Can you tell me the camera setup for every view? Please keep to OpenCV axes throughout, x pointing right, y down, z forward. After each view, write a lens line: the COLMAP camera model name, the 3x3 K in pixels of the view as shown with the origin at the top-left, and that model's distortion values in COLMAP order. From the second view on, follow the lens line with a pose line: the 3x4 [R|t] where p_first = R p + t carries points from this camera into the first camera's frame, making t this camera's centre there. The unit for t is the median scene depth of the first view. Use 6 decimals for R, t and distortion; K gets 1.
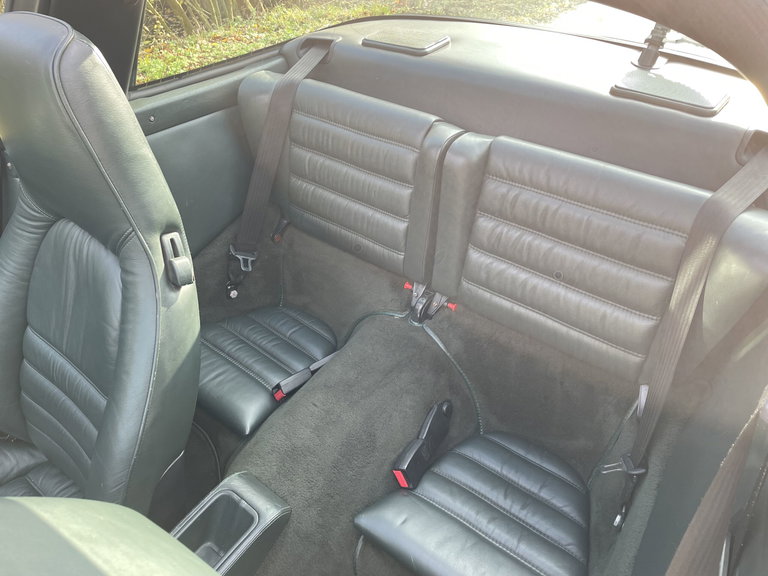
lens RADIAL K [[586.5, 0, 384.0], [0, 586.5, 288.0], [0, 0, 1]] dist [-0.049435, 0.000164]
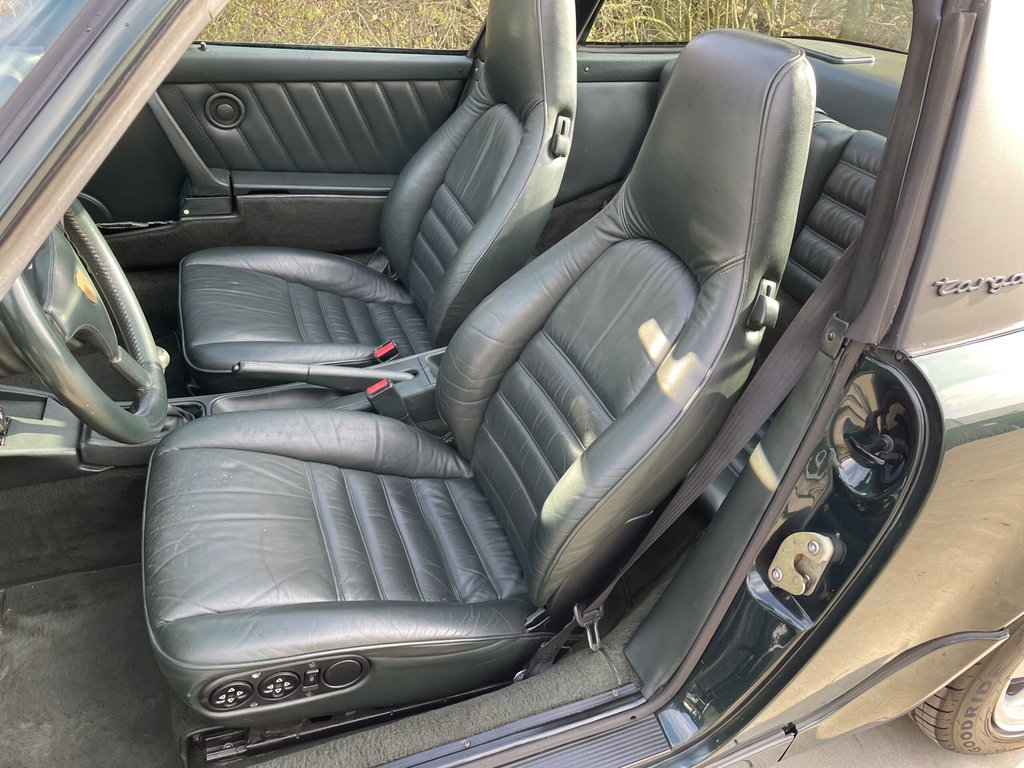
lens RADIAL K [[758.1, 0, 512.0], [0, 758.1, 384.0], [0, 0, 1]] dist [0.008115, 0.002895]
pose [[0.851134, 0.345429, -0.395284, 0.389611], [-0.380526, 0.924701, -0.011283, 0.480827], [0.361622, 0.160019, 0.918490, -0.504181]]
